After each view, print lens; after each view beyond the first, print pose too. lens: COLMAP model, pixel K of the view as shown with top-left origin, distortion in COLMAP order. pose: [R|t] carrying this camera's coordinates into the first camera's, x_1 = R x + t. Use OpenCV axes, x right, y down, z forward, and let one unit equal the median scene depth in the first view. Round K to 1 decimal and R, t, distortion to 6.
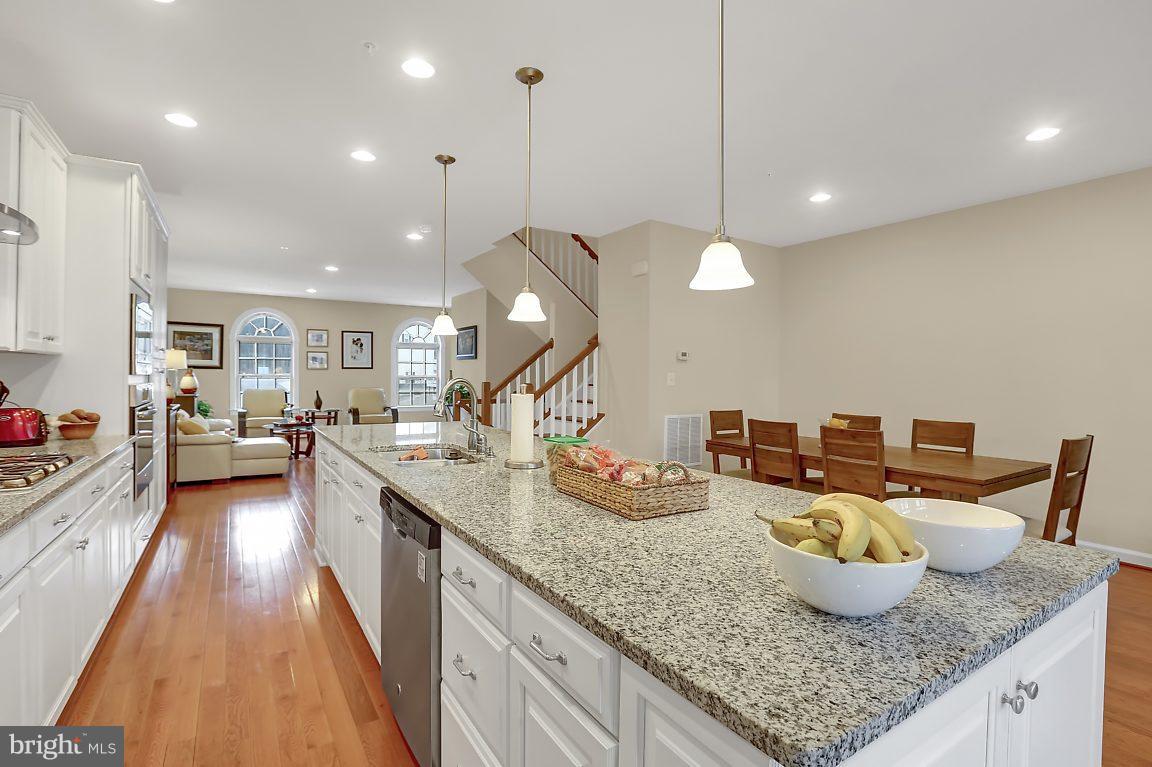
lens RADIAL K [[548.7, 0, 577.0], [0, 548.7, 376.8], [0, 0, 1]] dist [-0.030058, 0.007243]
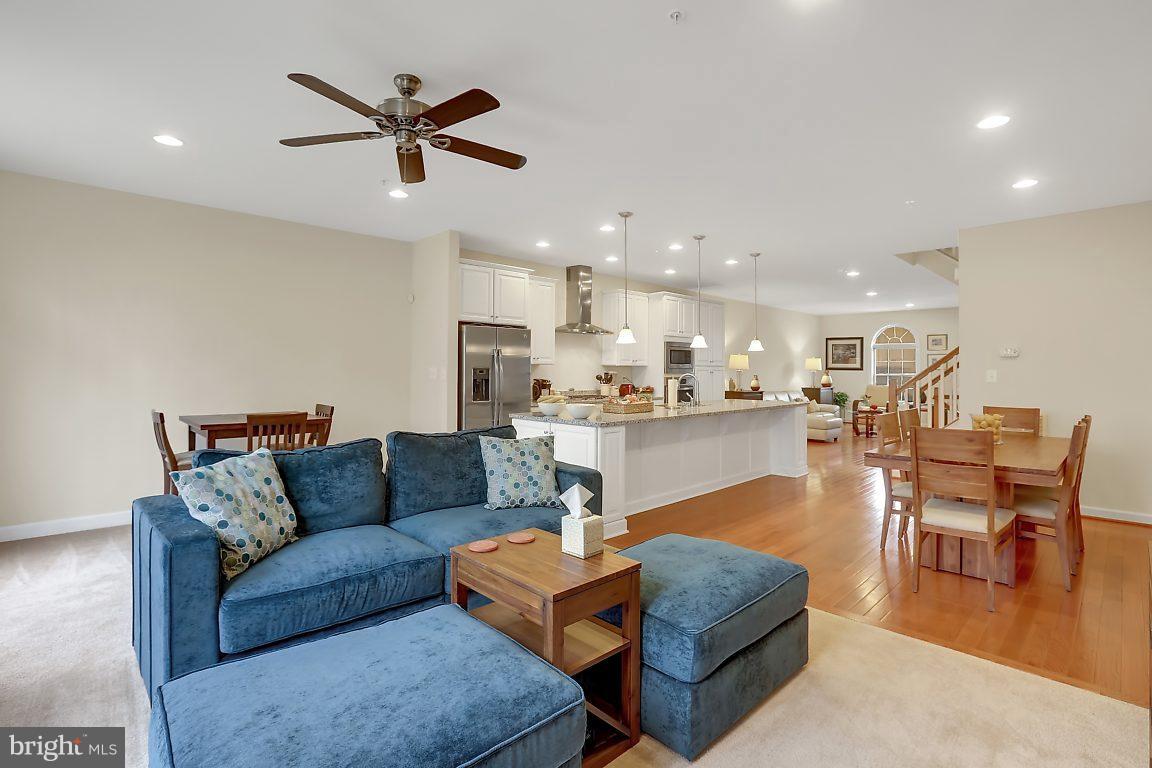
lens RADIAL K [[548.7, 0, 565.3], [0, 548.7, 364.8], [0, 0, 1]] dist [-0.030058, 0.007243]
pose [[0.202276, -0.020372, -0.979117, 0.551973], [-0.004201, 0.999756, -0.021669, 0.005033], [0.979320, 0.008496, 0.202141, 0.001849]]
